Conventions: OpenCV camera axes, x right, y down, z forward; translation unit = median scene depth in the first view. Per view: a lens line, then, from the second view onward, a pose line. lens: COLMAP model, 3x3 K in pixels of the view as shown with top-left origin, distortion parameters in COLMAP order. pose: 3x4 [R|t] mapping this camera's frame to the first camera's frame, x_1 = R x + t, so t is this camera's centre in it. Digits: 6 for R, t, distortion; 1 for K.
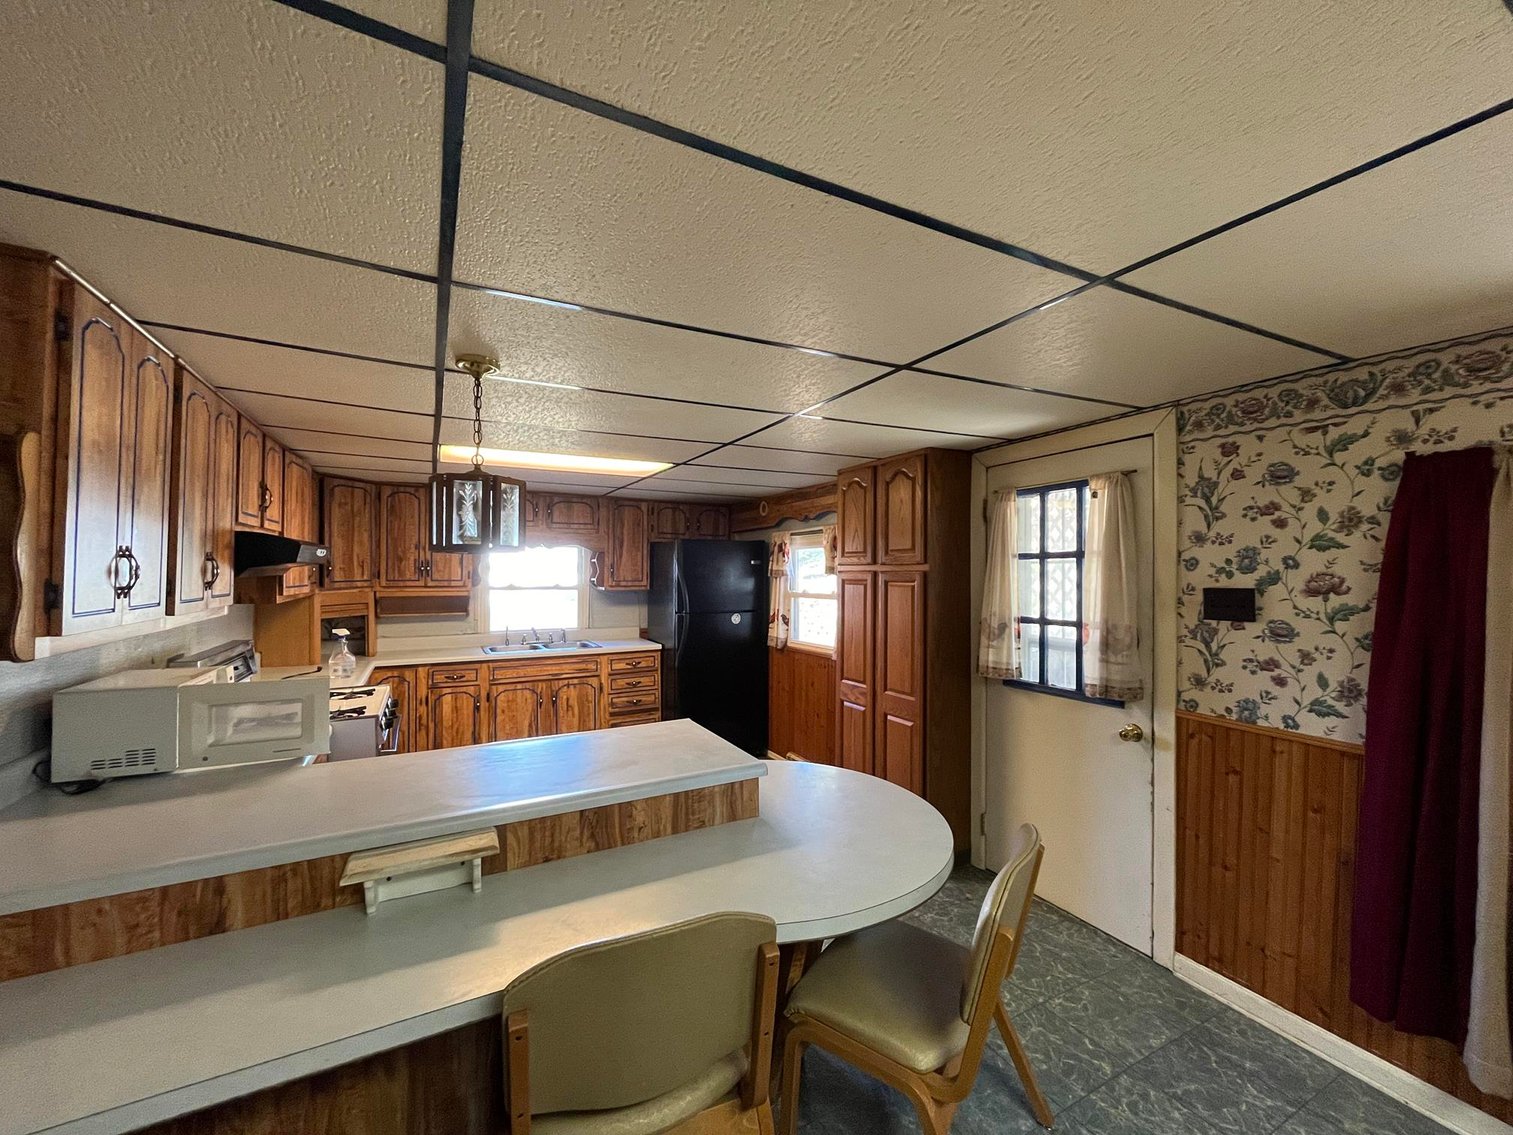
lens RADIAL K [[612.2, 0, 758.5], [0, 612.2, 568.4], [0, 0, 1]] dist [0.001572, -0.000135]
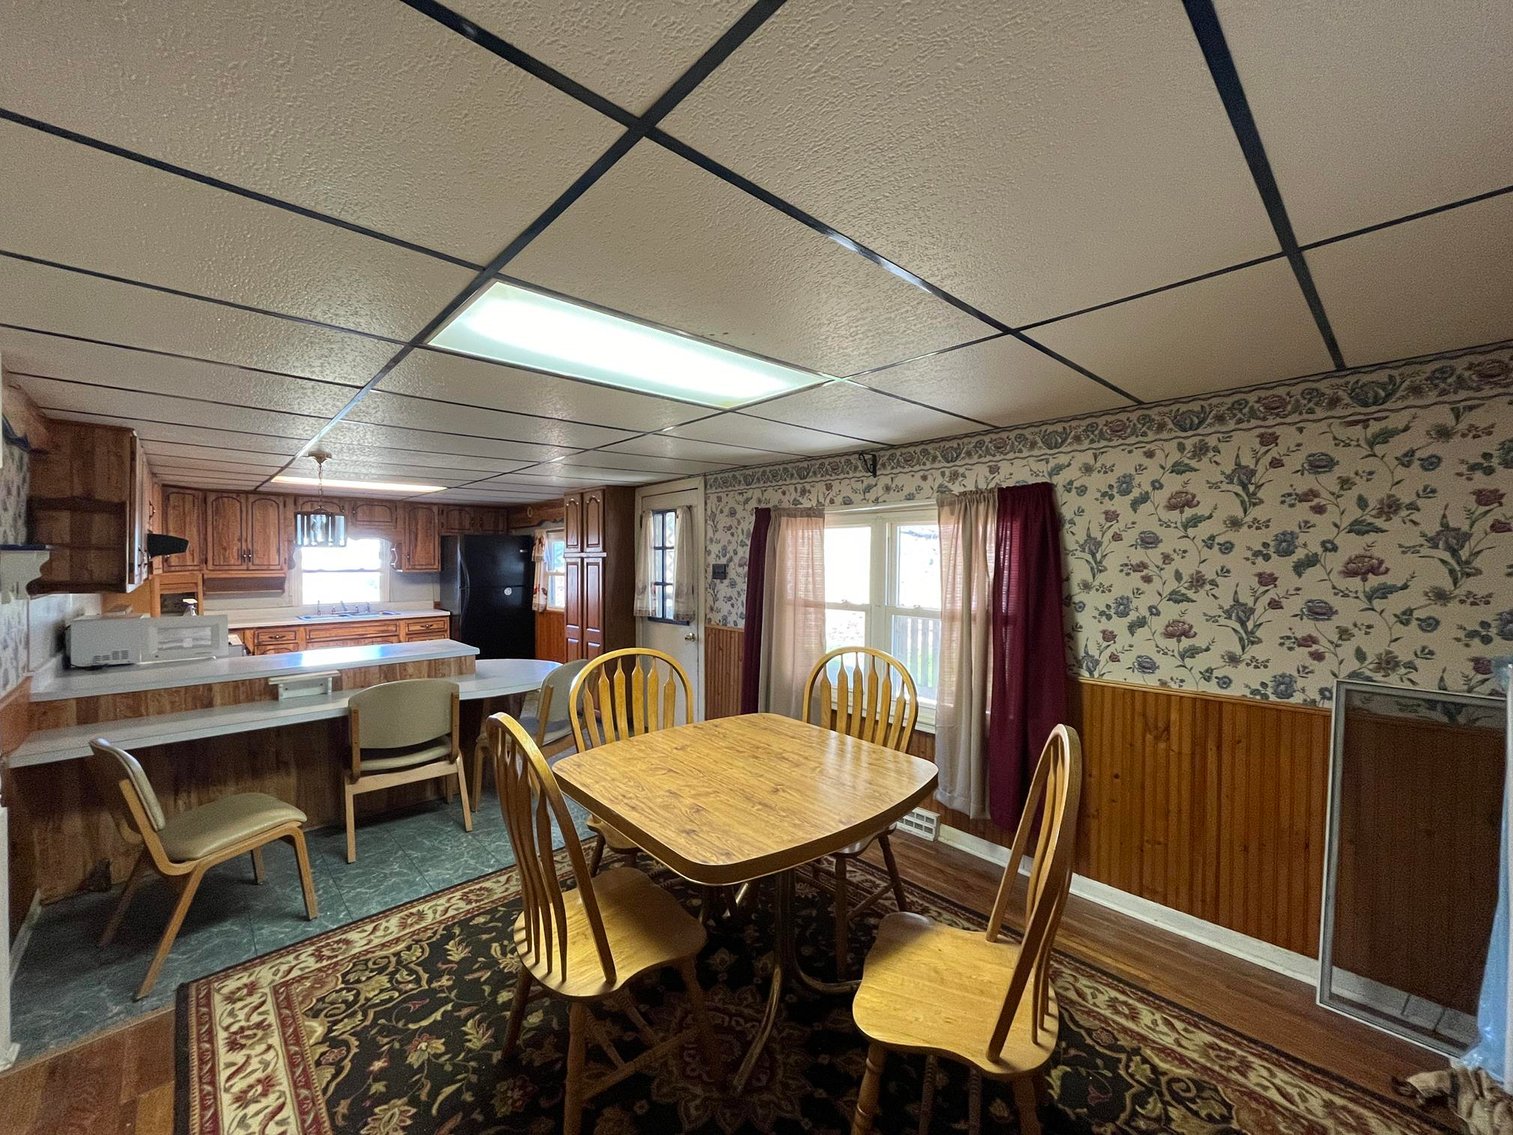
lens RADIAL K [[612.2, 0, 755.7], [0, 612.2, 571.7], [0, 0, 1]] dist [0.001572, -0.000135]
pose [[0.966694, -0.008989, 0.255778, 0.173188], [0.002062, 0.999624, 0.027335, 0.000257], [-0.255927, -0.025898, 0.966349, -0.555039]]
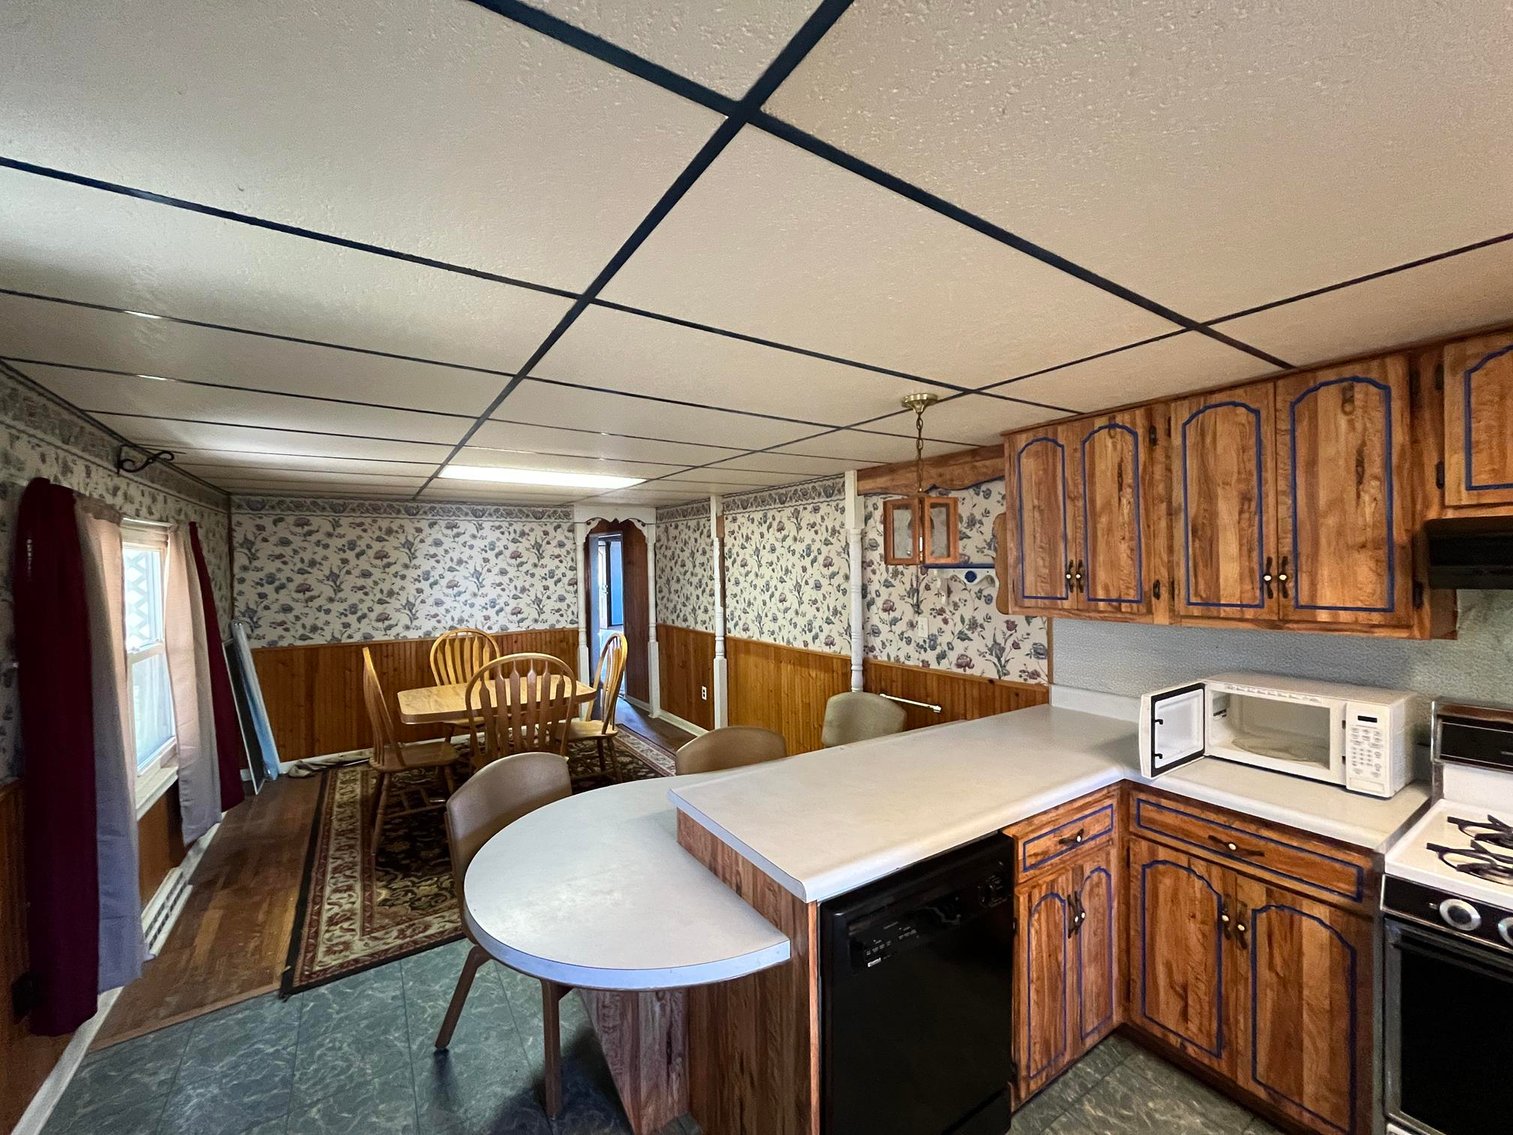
lens RADIAL K [[612.2, 0, 756.3], [0, 612.2, 569.1], [0, 0, 1]] dist [0.001572, -0.000135]
pose [[-0.995981, 0.016153, -0.088093, -0.020553], [0.015929, 0.999868, 0.003247, -0.011928], [0.088133, 0.001831, -0.996107, 0.860288]]
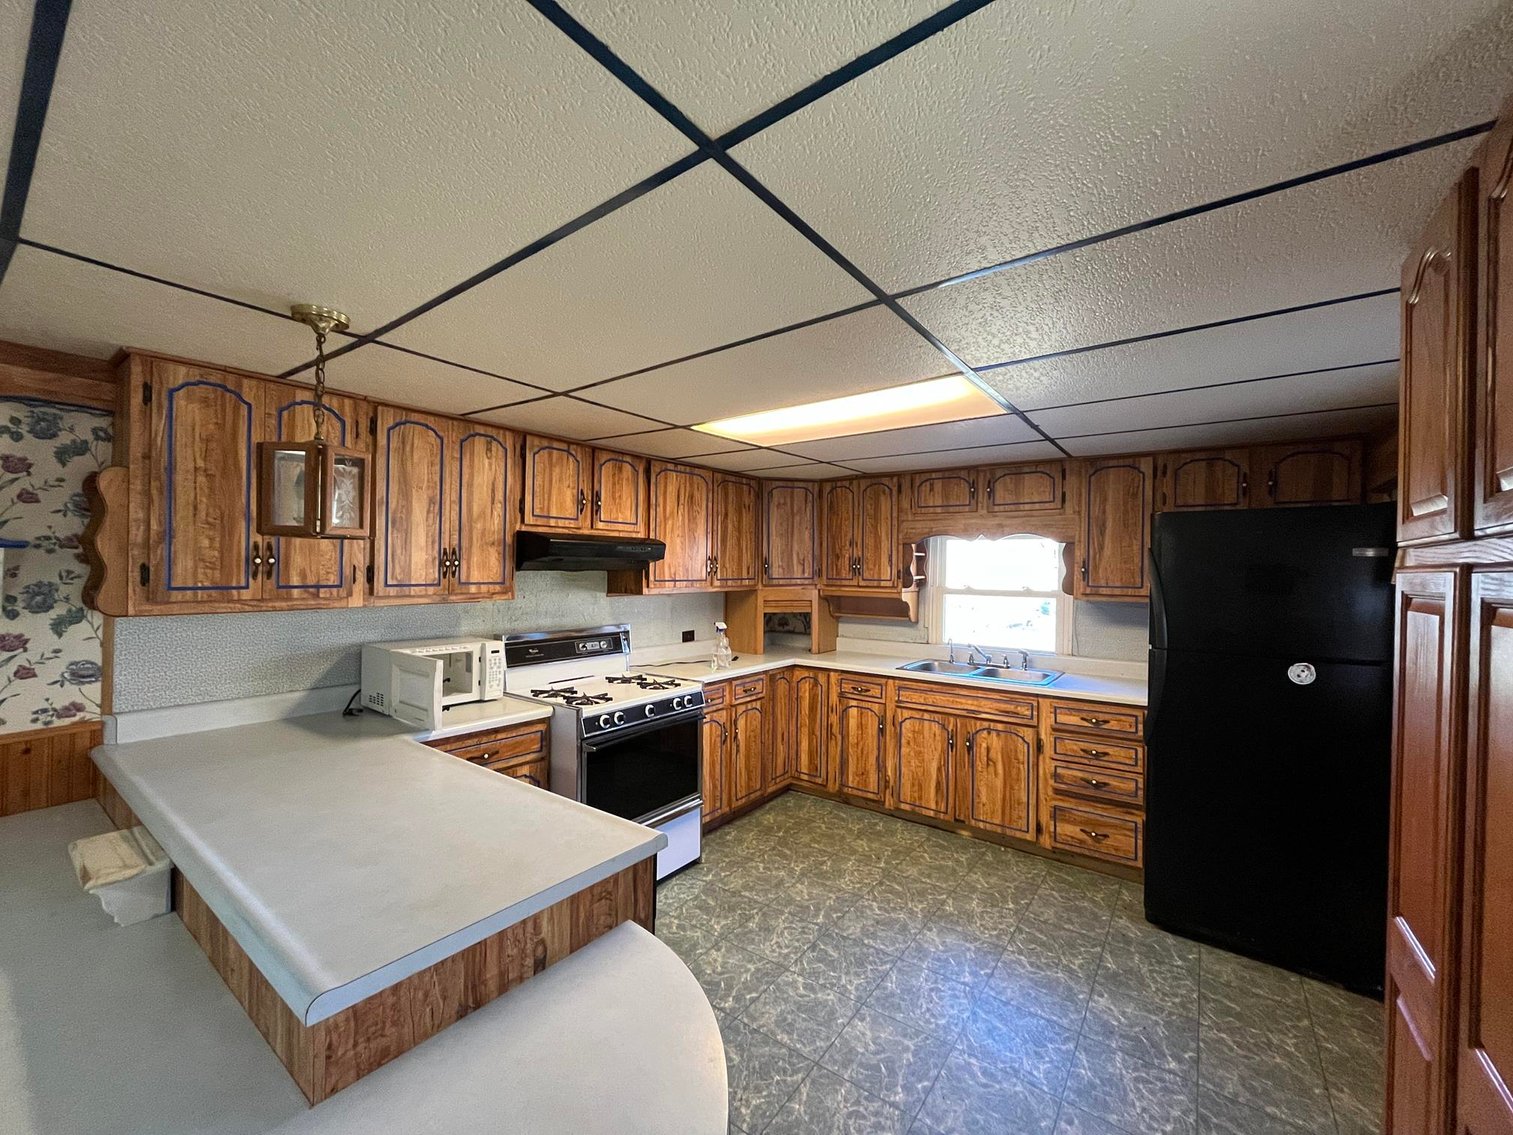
lens RADIAL K [[612.2, 0, 760.3], [0, 612.2, 569.5], [0, 0, 1]] dist [0.001572, -0.000135]
pose [[0.432051, 0.003366, -0.901843, 0.234426], [-0.005763, 0.999983, 0.000972, 0.004736], [0.901831, 0.004778, 0.432063, 0.484198]]
